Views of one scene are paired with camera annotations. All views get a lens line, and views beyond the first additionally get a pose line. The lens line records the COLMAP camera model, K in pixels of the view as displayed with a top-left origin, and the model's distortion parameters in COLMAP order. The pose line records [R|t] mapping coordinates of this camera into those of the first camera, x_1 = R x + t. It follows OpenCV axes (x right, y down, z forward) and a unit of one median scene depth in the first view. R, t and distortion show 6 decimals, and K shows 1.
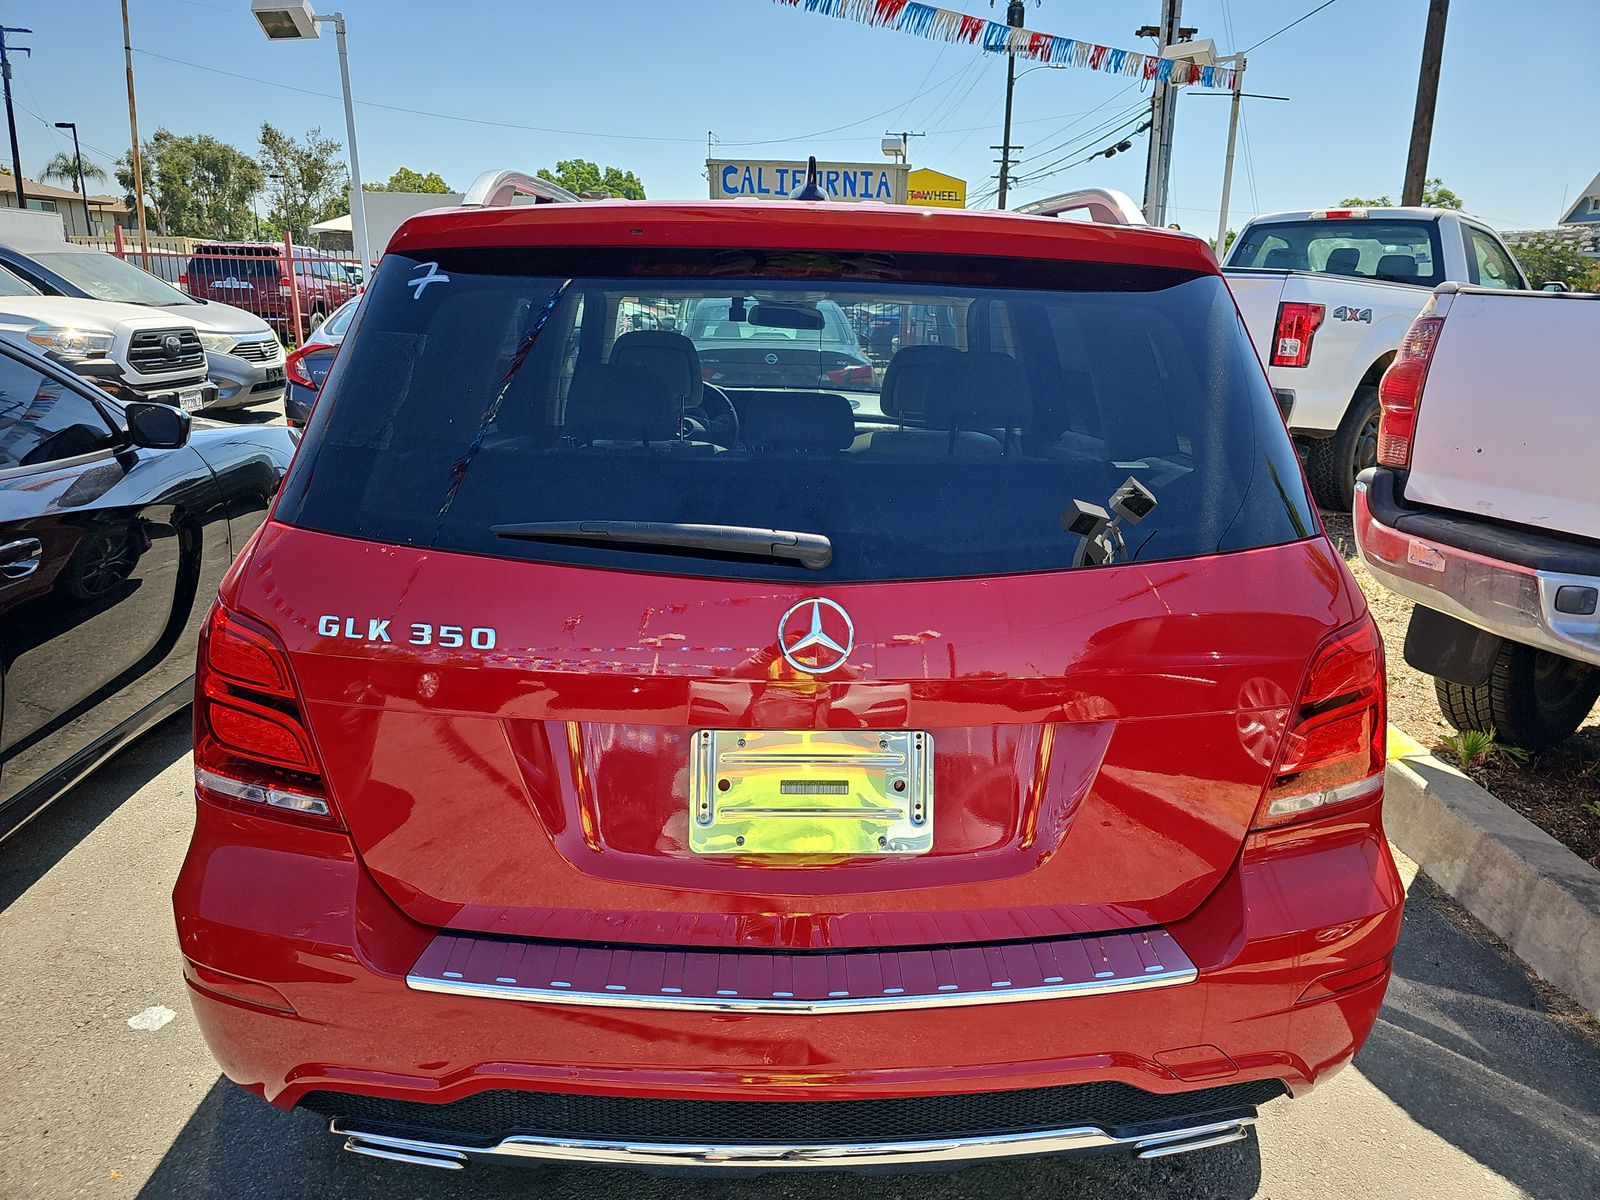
lens RADIAL K [[1066.6, 0, 800.0], [0, 1066.6, 600.0], [0, 0, 1]] dist [0.001639, -0.040597]
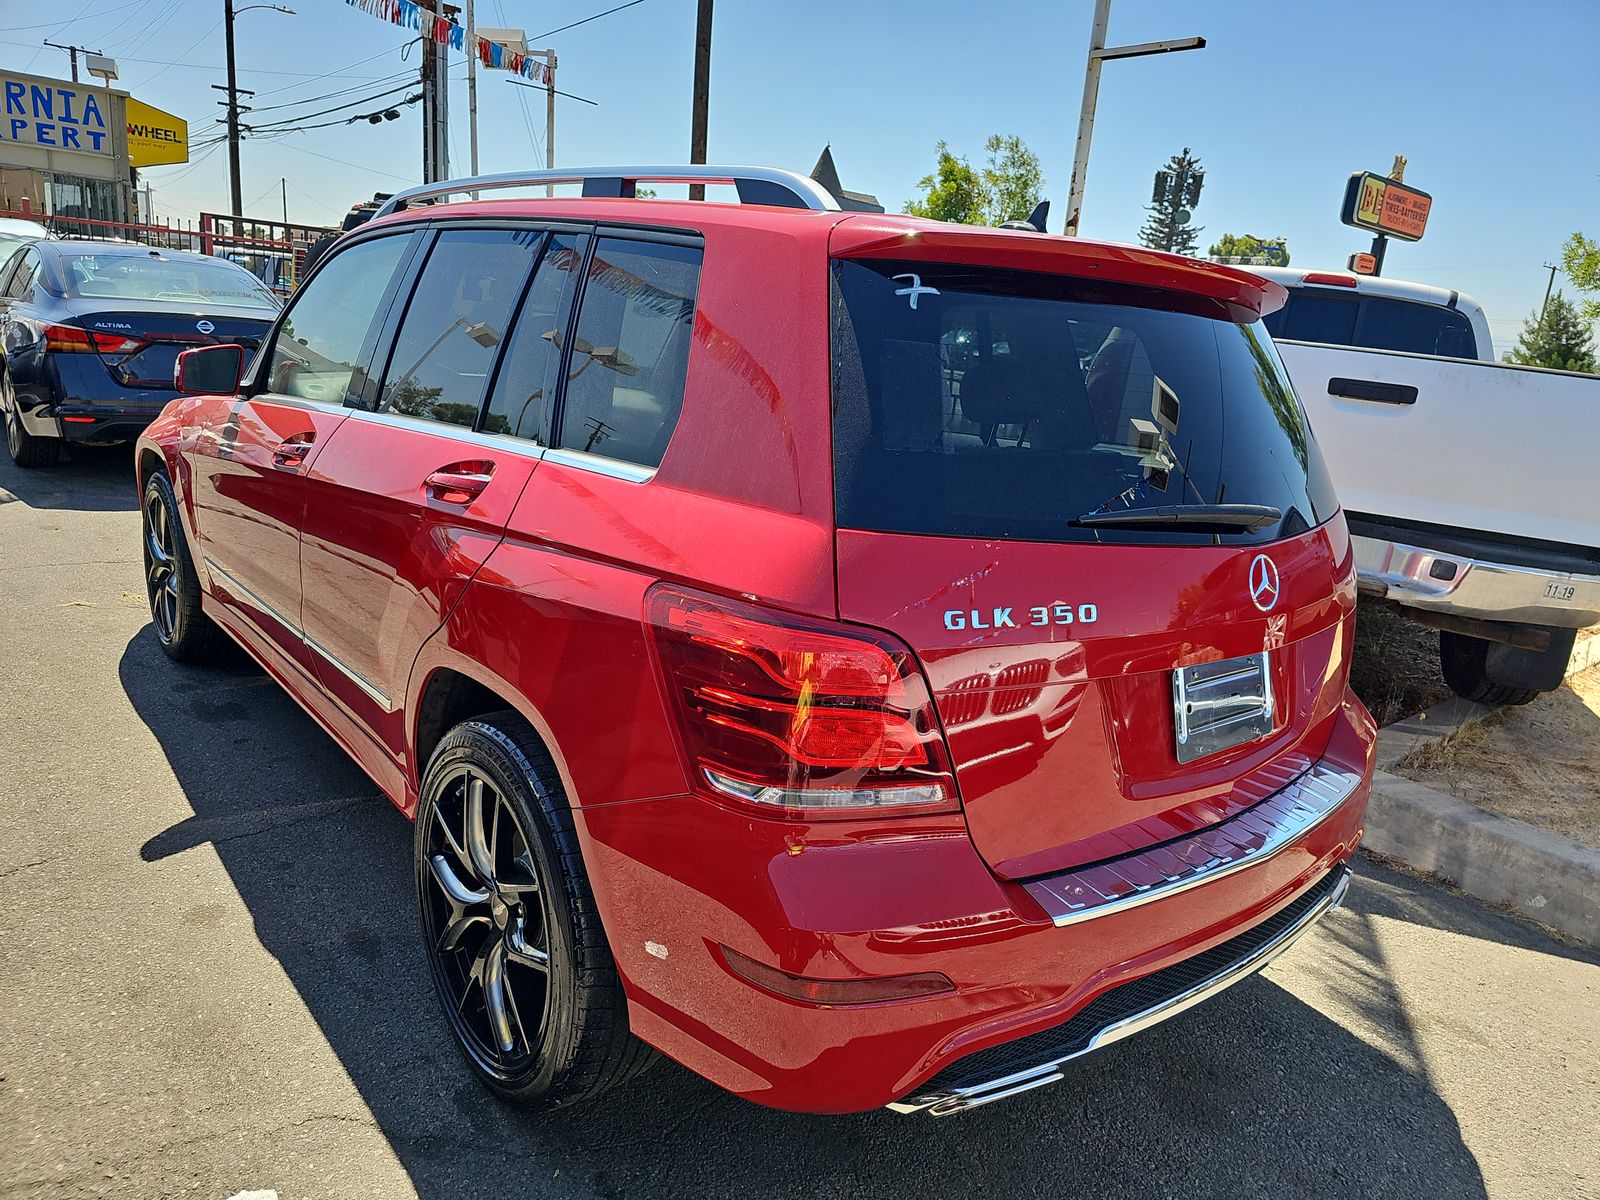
lens RADIAL K [[1048.9, 0, 800.0], [0, 1048.9, 600.0], [0, 0, 1]] dist [0.040480, -0.040474]
pose [[0.788848, -0.101201, 0.606199, -1.101726], [0.087598, 0.994793, 0.052082, -0.058651], [-0.608314, 0.012017, 0.793605, 0.240968]]
